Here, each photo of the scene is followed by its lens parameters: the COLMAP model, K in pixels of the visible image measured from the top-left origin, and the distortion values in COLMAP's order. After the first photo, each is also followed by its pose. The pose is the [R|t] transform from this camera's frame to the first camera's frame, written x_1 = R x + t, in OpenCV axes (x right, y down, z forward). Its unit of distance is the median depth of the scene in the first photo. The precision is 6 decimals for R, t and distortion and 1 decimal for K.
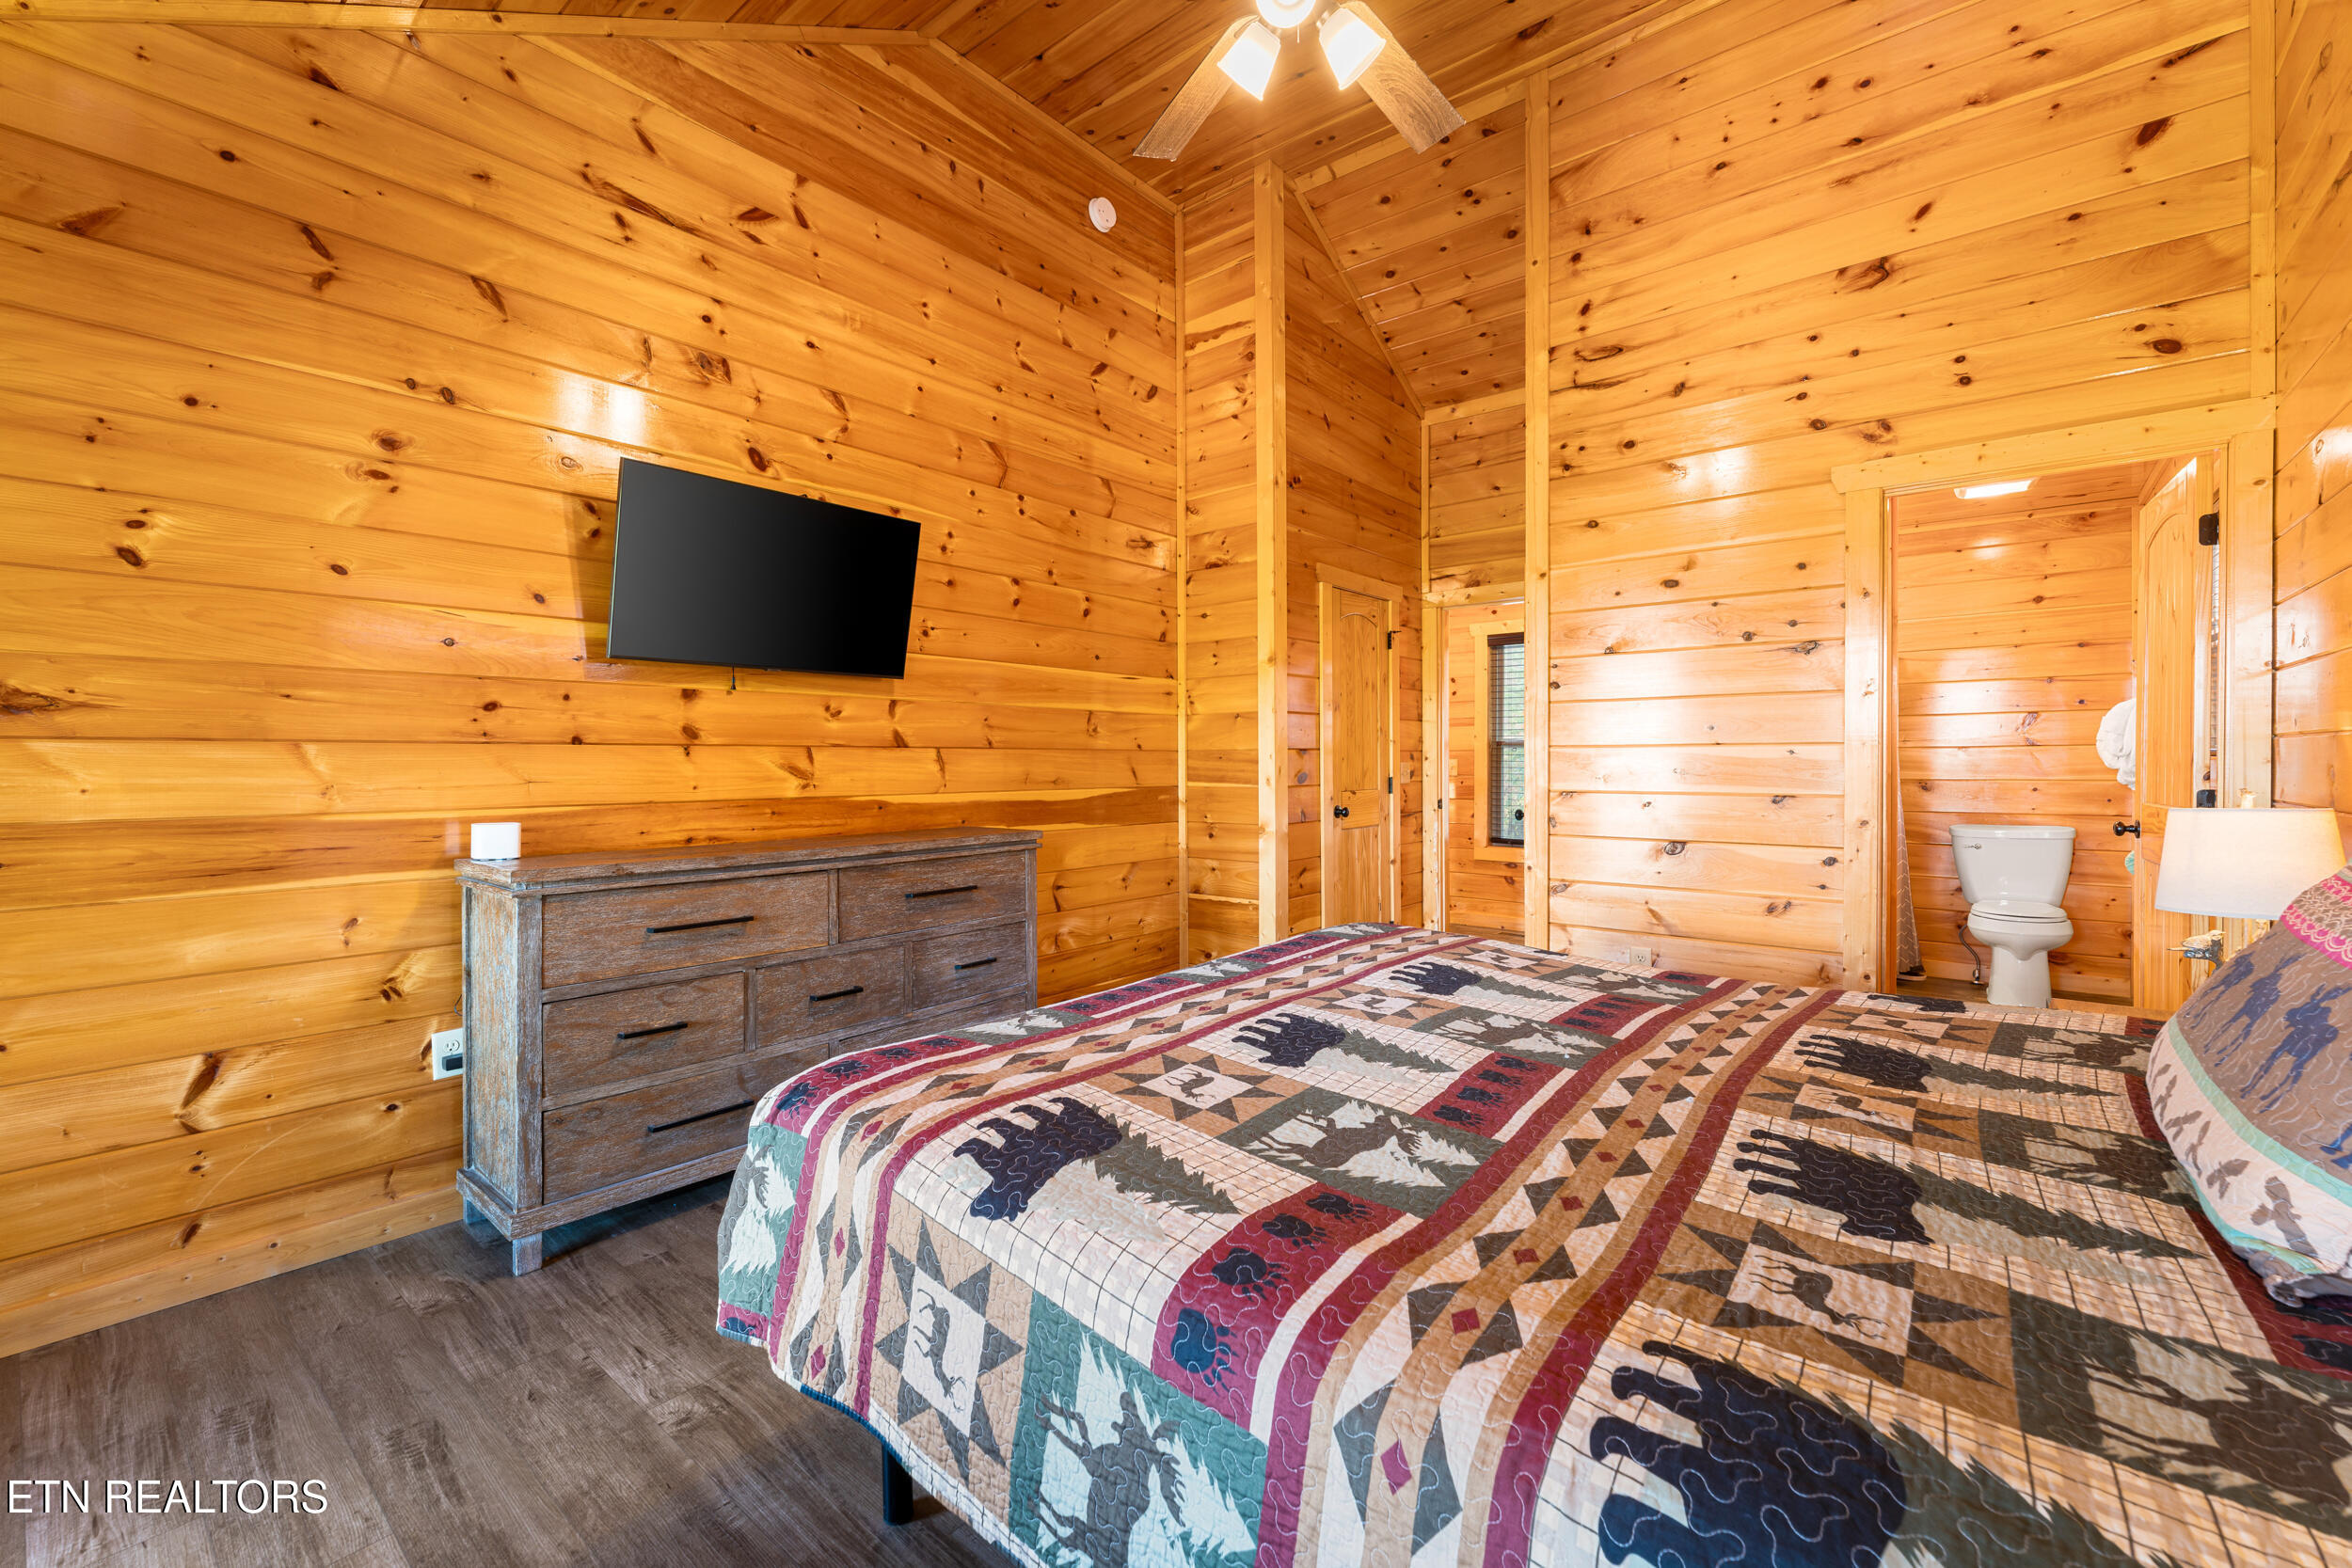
lens RADIAL K [[970.5, 0, 1162.2], [0, 970.5, 765.7], [0, 0, 1]] dist [-0.001002, -0.002058]
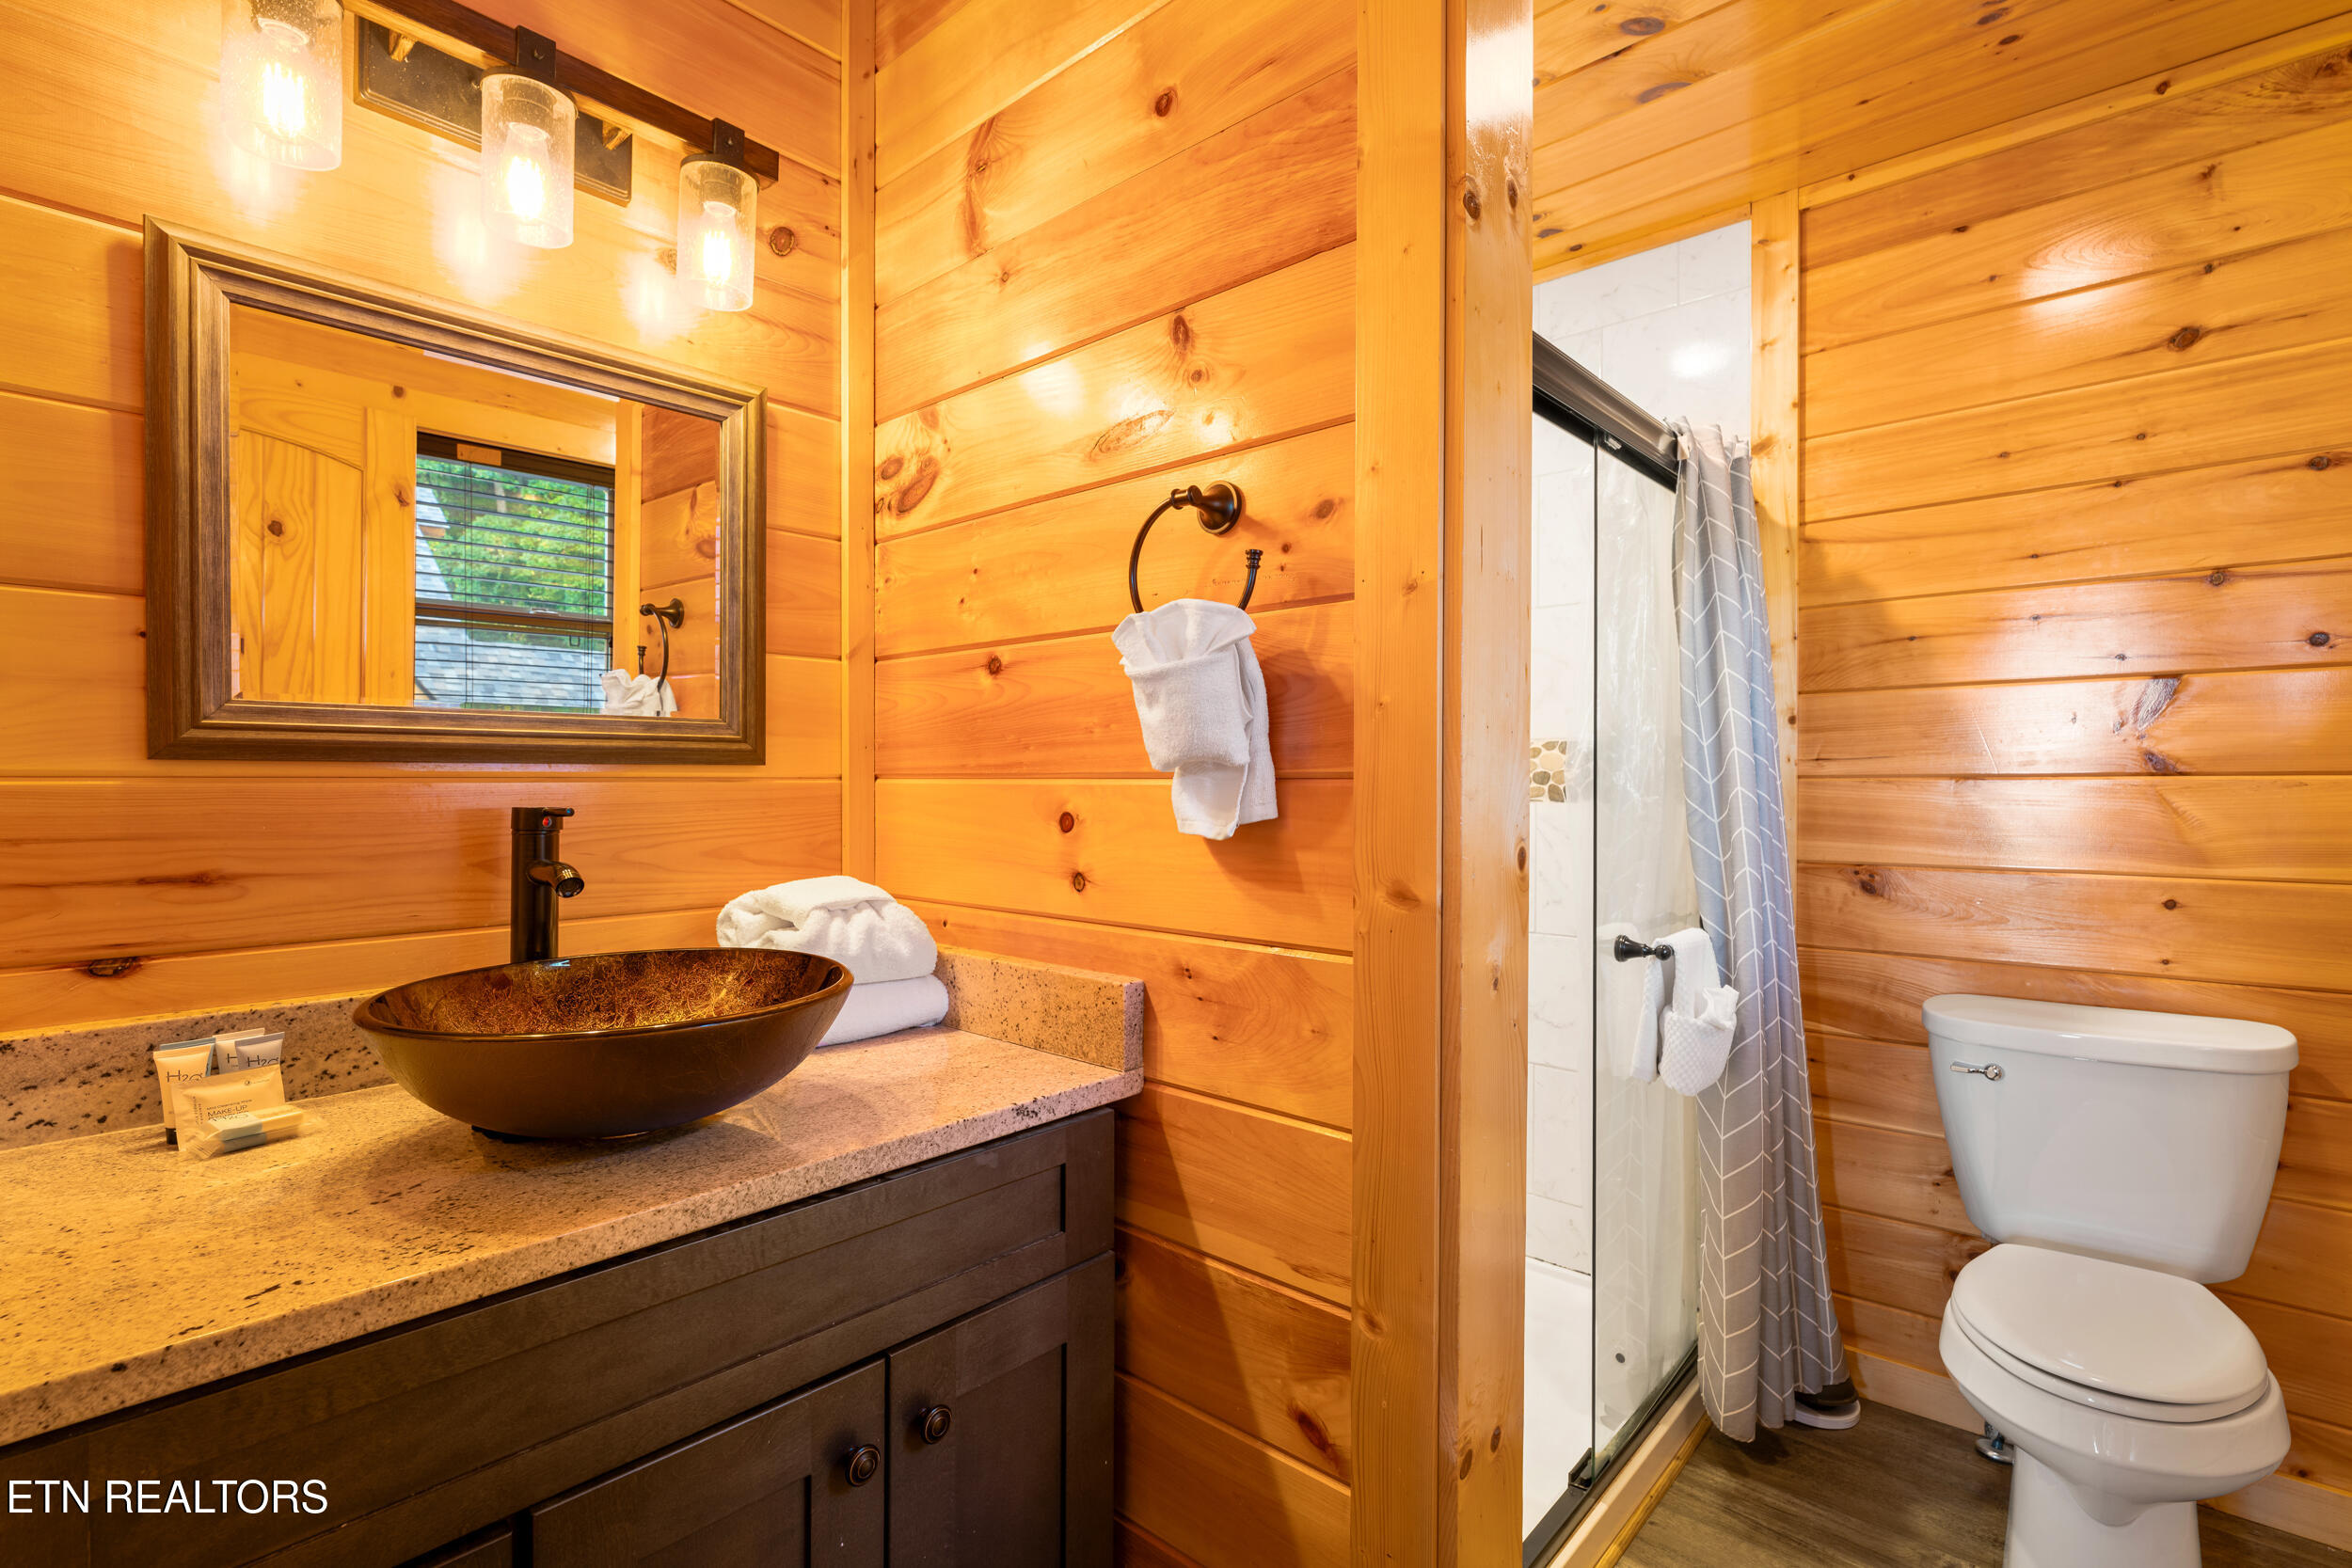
lens RADIAL K [[1110.0, 0, 1178.4], [0, 1110.0, 786.9], [0, 0, 1]] dist [-0.002703, 0.000234]
pose [[0.999575, 0.005844, -0.028568, 0.560149], [-0.005901, 0.999981, -0.001909, -0.013071], [0.028557, 0.002077, 0.999590, 0.598459]]
